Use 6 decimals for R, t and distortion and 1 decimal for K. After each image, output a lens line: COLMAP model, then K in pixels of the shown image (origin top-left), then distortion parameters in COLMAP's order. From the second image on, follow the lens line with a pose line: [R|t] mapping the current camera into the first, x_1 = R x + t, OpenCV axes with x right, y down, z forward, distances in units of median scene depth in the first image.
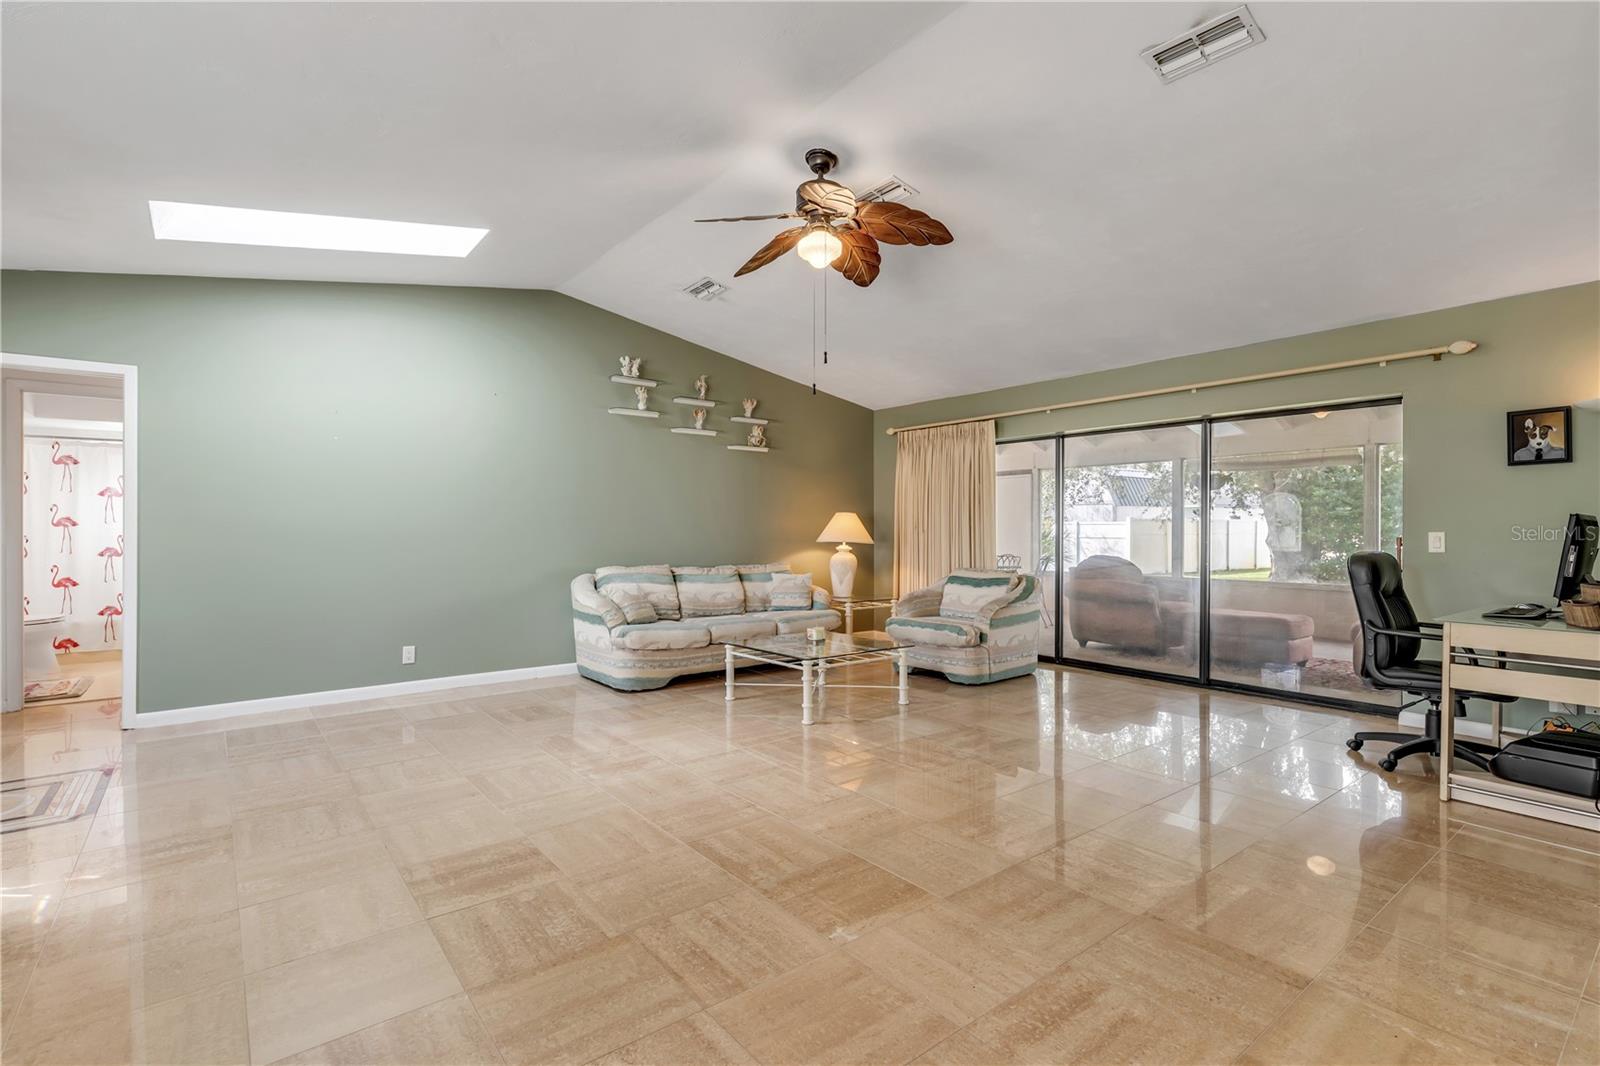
lens RADIAL K [[748.6, 0, 767.9], [0, 748.6, 529.0], [0, 0, 1]] dist [0.005973, 0.000010]
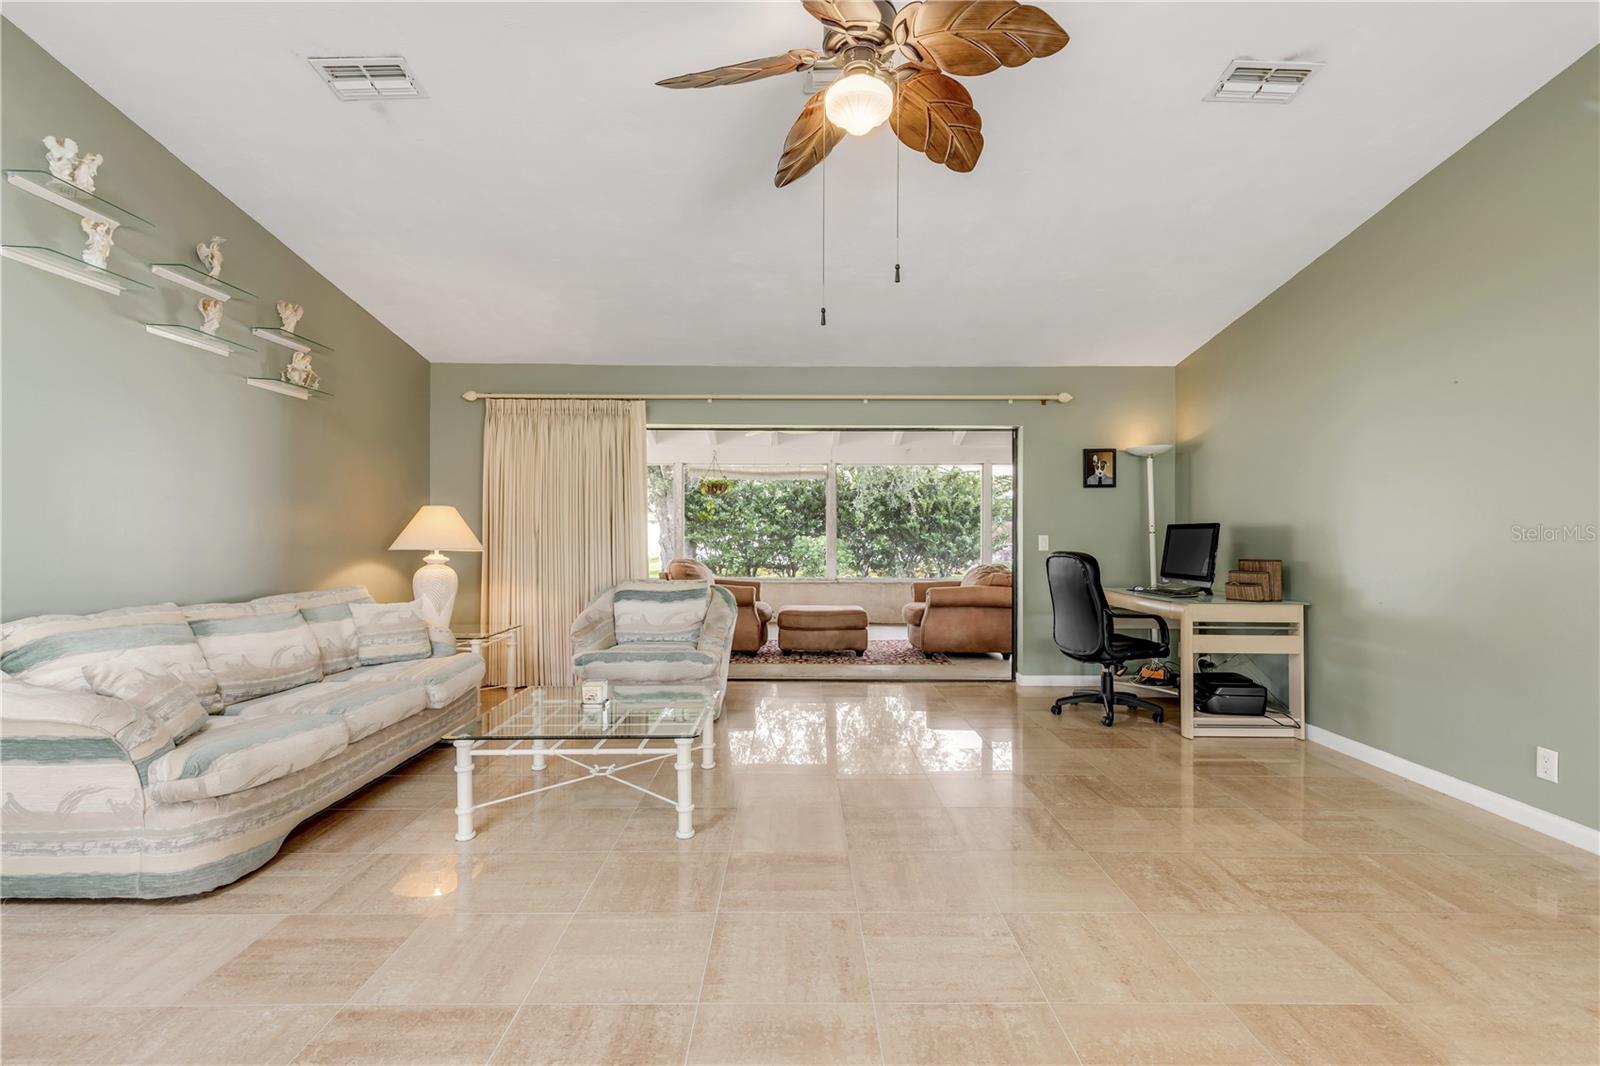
lens RADIAL K [[750.8, 0, 787.8], [0, 750.8, 532.1], [0, 0, 1]] dist [0.005779, -0.000915]
pose [[0.593853, 0.001714, 0.804572, -0.483502], [-0.004145, 0.999991, 0.000930, -0.000952], [-0.804563, -0.003887, 0.593855, 0.642924]]
